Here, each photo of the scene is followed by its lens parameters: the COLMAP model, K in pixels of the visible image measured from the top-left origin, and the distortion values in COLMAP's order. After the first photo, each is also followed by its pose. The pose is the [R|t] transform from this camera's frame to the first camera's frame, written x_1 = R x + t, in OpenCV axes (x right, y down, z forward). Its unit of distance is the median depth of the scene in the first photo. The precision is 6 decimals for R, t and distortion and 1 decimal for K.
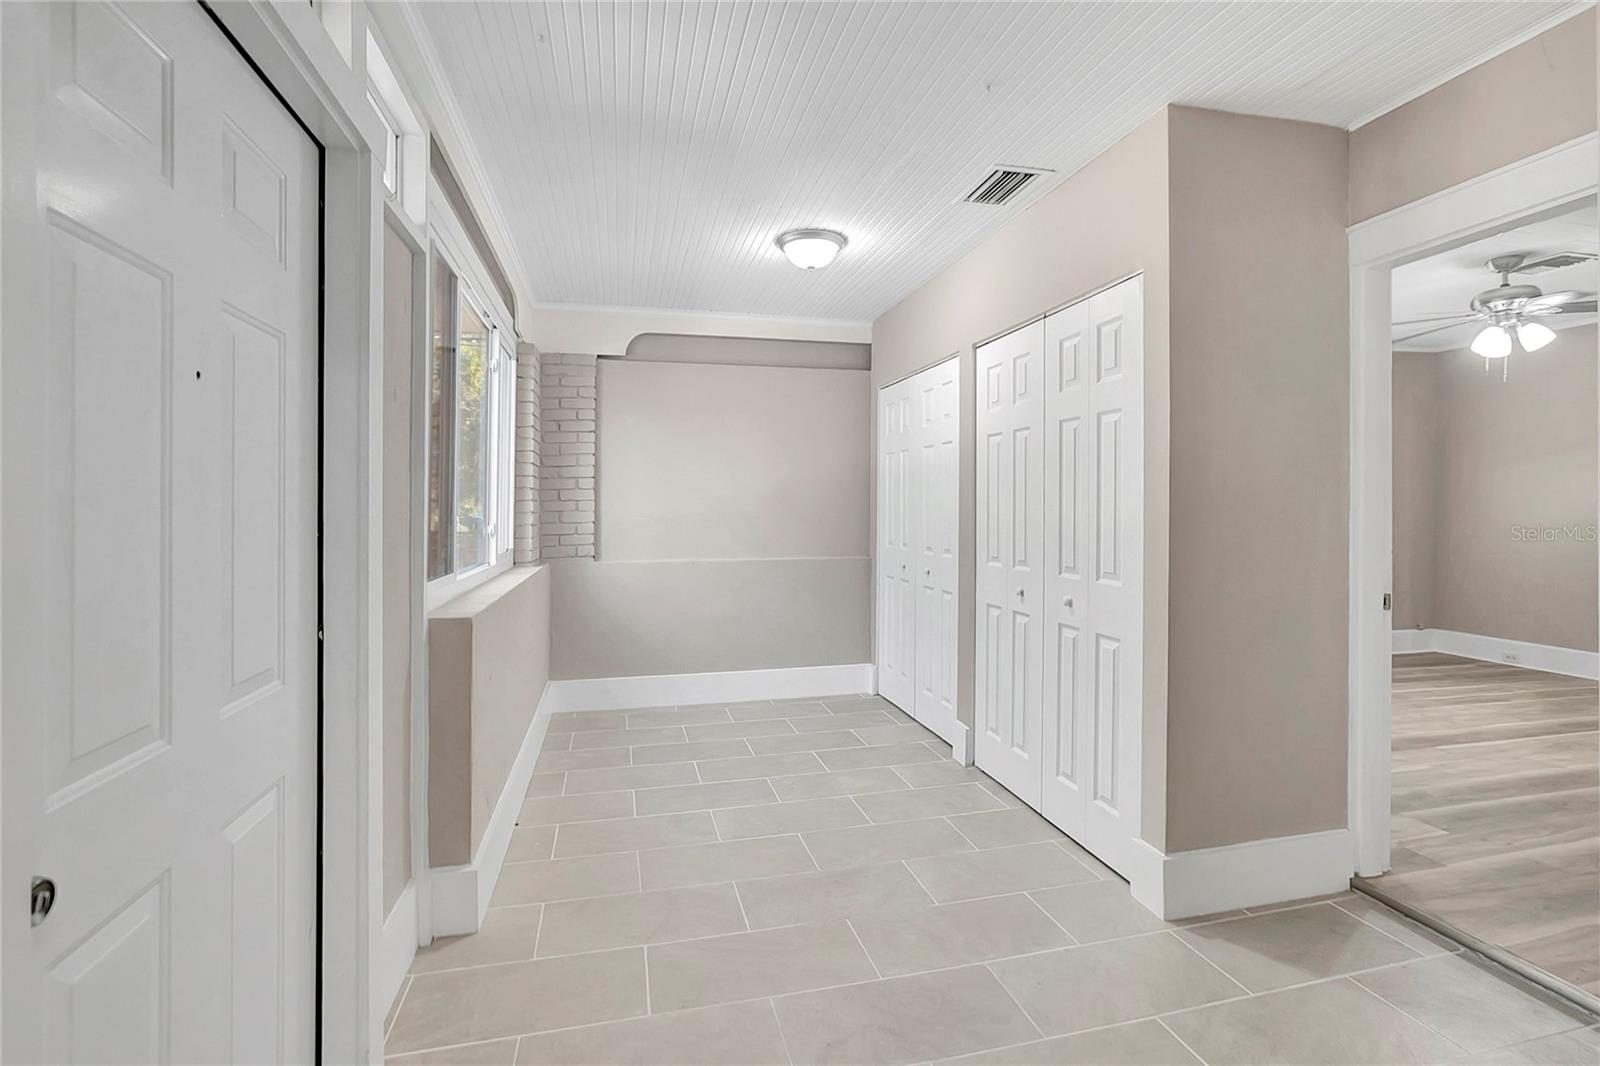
lens RADIAL K [[751.3, 0, 796.3], [0, 751.3, 501.2], [0, 0, 1]] dist [0.000189, -0.000055]
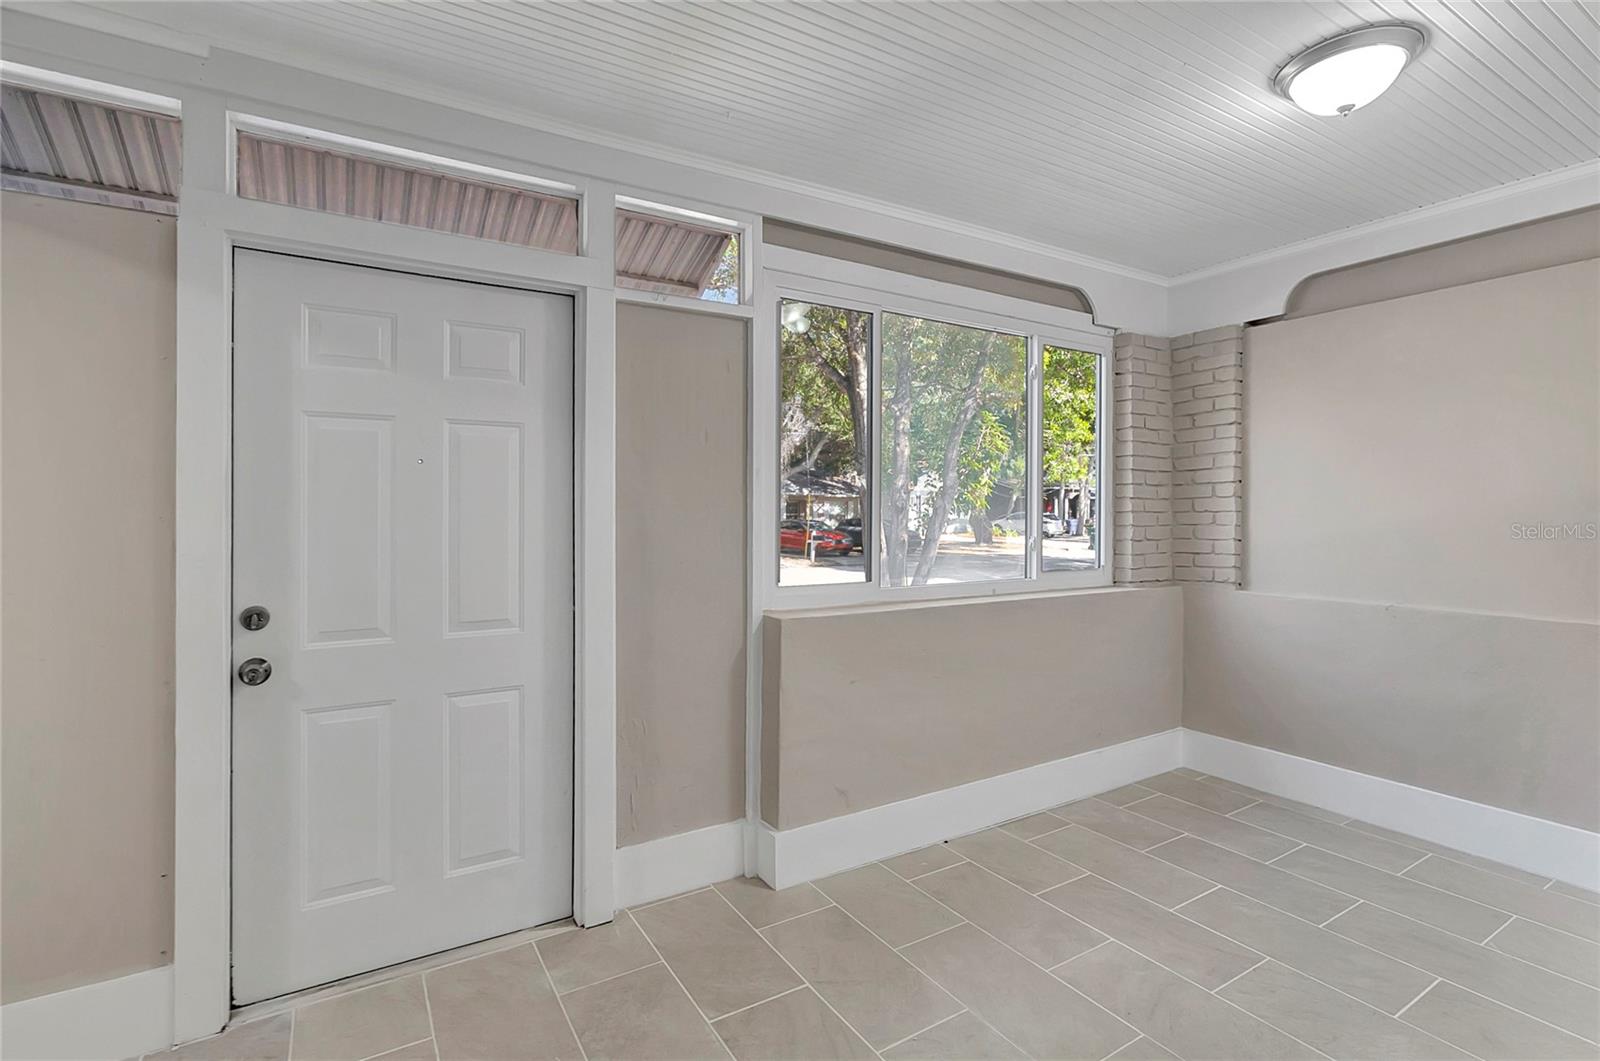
lens RADIAL K [[748.2, 0, 799.1], [0, 748.2, 510.7], [0, 0, 1]] dist [-0.000448, 0.000215]
pose [[0.302655, -0.003636, -0.953093, 0.334175], [0.005036, 0.999985, -0.002216, -0.002379], [0.953087, -0.004129, 0.302669, 0.339953]]
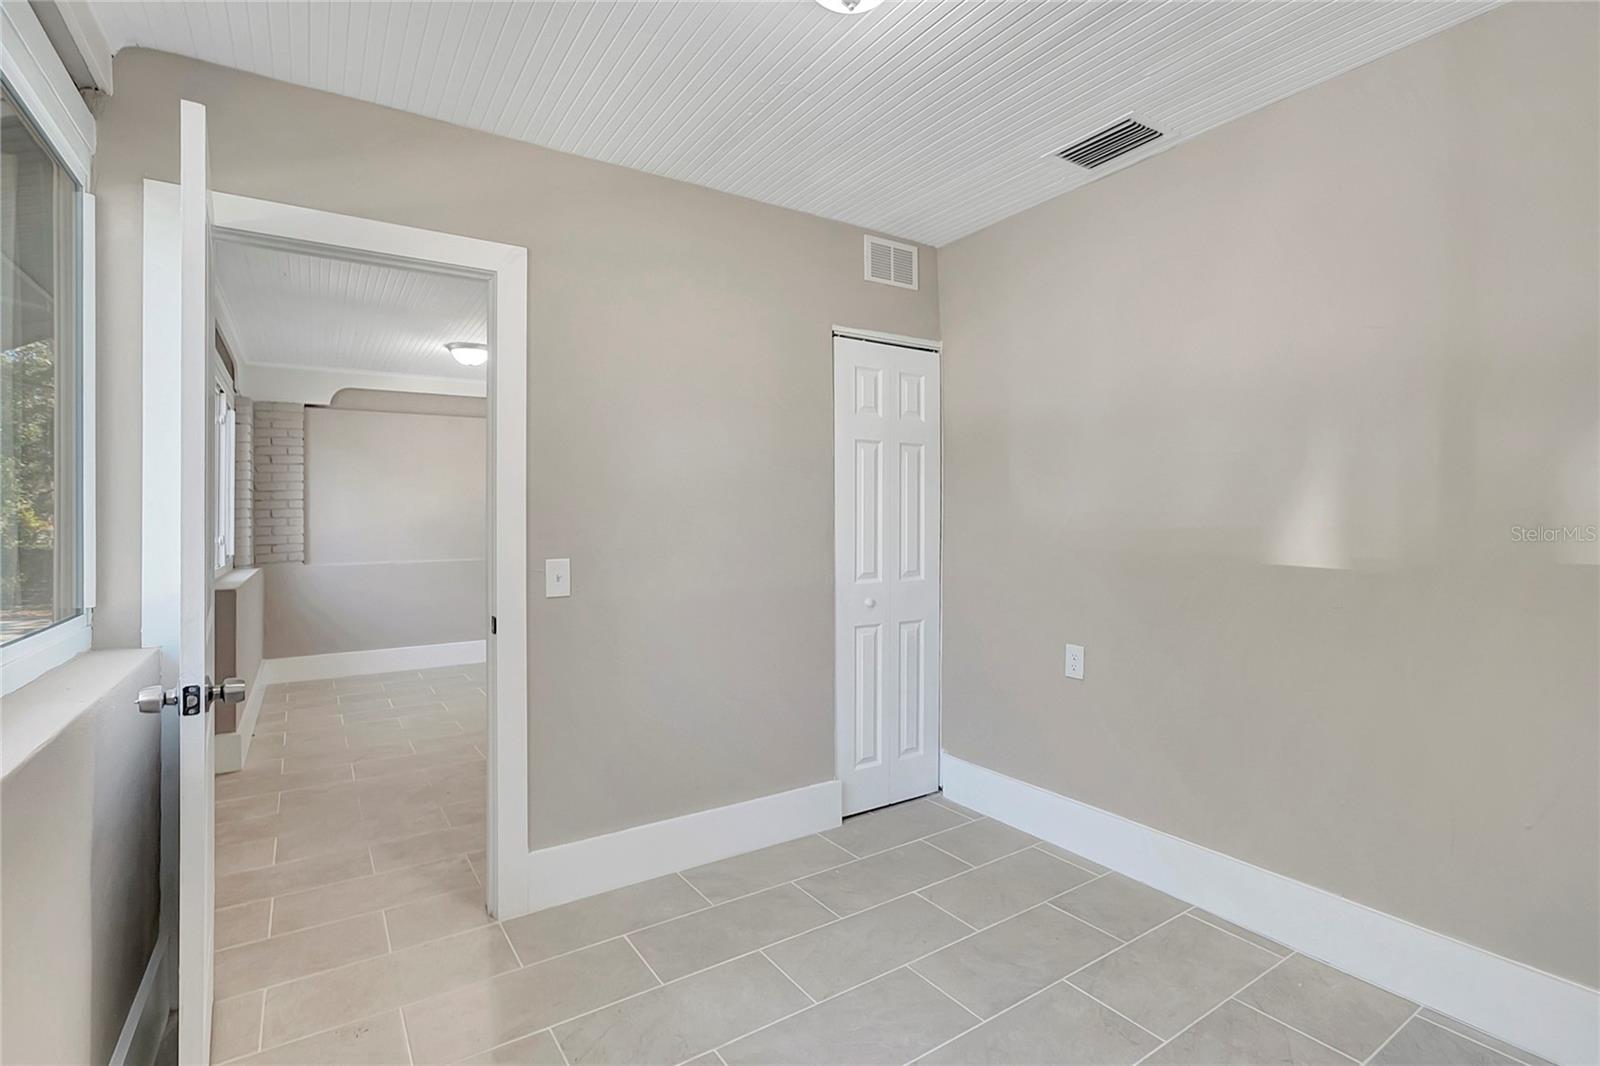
lens RADIAL K [[748.2, 0, 799.1], [0, 748.2, 513.2], [0, 0, 1]] dist [-0.000448, 0.000215]
pose [[0.941879, -0.007442, 0.335870, 0.101179], [0.008321, 0.999965, -0.001178, 0.000014], [-0.335849, 0.003905, 0.941908, -0.495864]]
